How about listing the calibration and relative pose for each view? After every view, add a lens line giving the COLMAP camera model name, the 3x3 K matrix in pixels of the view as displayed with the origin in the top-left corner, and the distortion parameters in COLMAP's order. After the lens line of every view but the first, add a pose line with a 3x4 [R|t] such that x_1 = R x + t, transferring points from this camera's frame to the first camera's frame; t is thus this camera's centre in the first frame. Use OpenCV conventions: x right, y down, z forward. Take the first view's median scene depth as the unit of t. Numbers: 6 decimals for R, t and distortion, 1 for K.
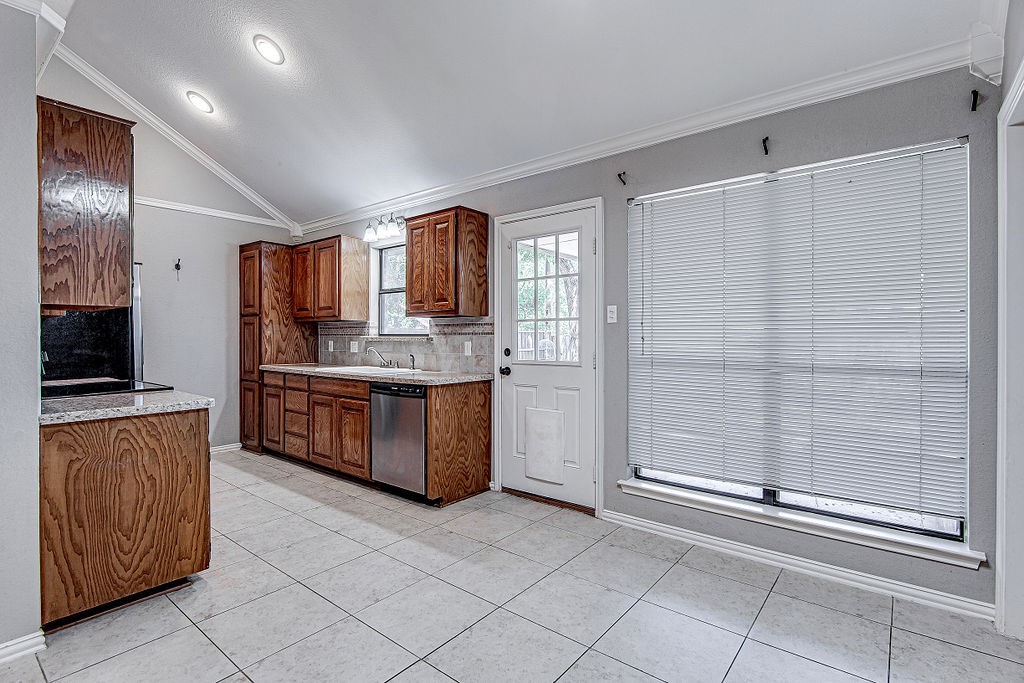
lens RADIAL K [[486.4, 0, 504.2], [0, 486.4, 339.8], [0, 0, 1]] dist [-0.000496, -0.000958]
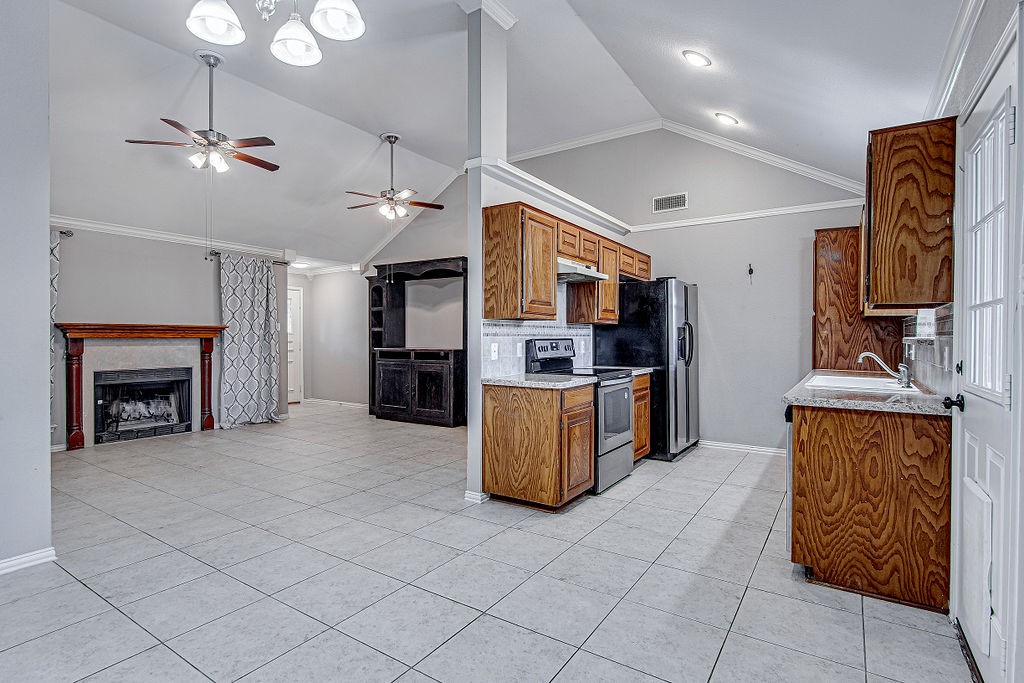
lens RADIAL K [[513.3, 0, 499.5], [0, 513.3, 339.0], [0, 0, 1]] dist [-0.010900, -0.000047]
pose [[0.090948, 0.006981, -0.995831, 0.494954], [-0.008894, 0.999941, 0.006197, -0.004818], [0.995816, 0.008293, 0.091005, 0.430627]]
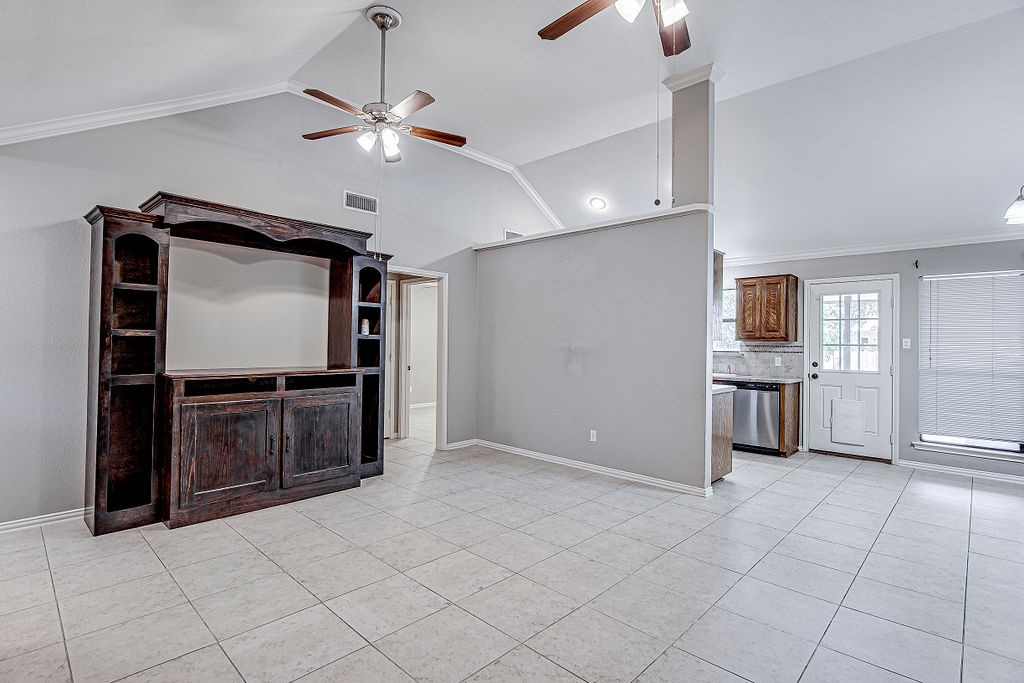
lens RADIAL K [[494.4, 0, 496.8], [0, 494.4, 340.0], [0, 0, 1]] dist [-0.013259, 0.003035]
pose [[0.996303, 0.016593, -0.084290, -0.873680], [-0.017860, 0.999738, -0.014296, -0.012422], [0.084031, 0.015749, 0.996339, -0.678331]]
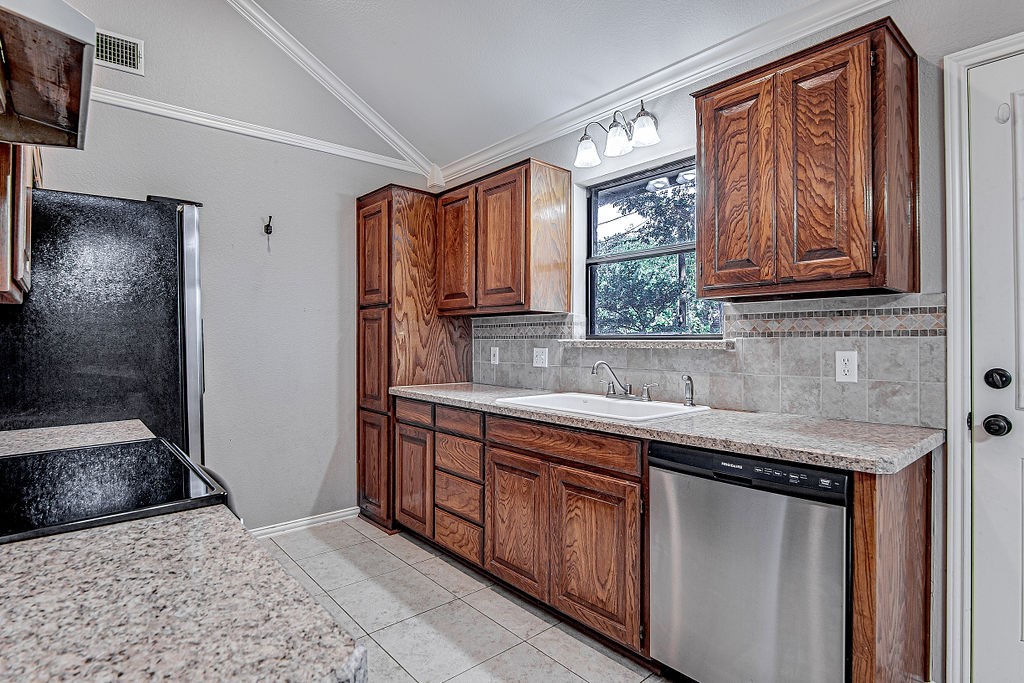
lens RADIAL K [[513.3, 0, 509.2], [0, 513.3, 341.7], [0, 0, 1]] dist [-0.010900, -0.000047]
pose [[0.985276, -0.000086, -0.170972, -0.311998], [-0.000403, 0.999996, -0.002822, -0.003680], [0.170971, 0.002849, 0.985272, 0.498960]]
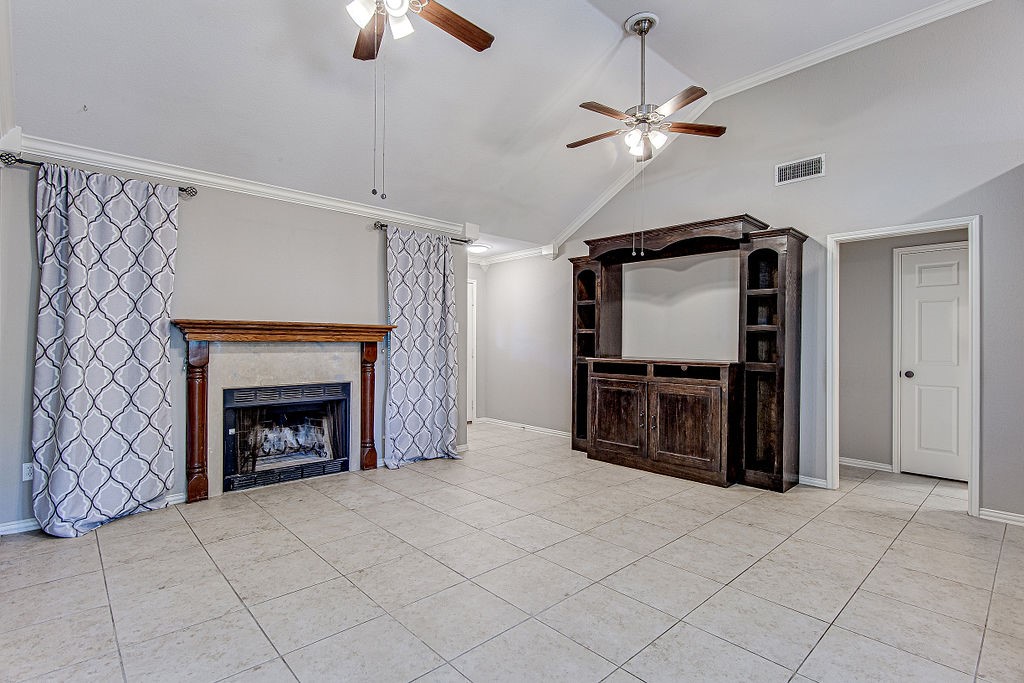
lens RADIAL K [[494.4, 0, 516.3], [0, 494.4, 338.4], [0, 0, 1]] dist [-0.013259, 0.003035]
pose [[-0.130106, -0.002177, -0.991498, -0.164845], [-0.014139, 0.999900, -0.000340, -0.002302], [0.991399, 0.013974, -0.130124, 0.117449]]
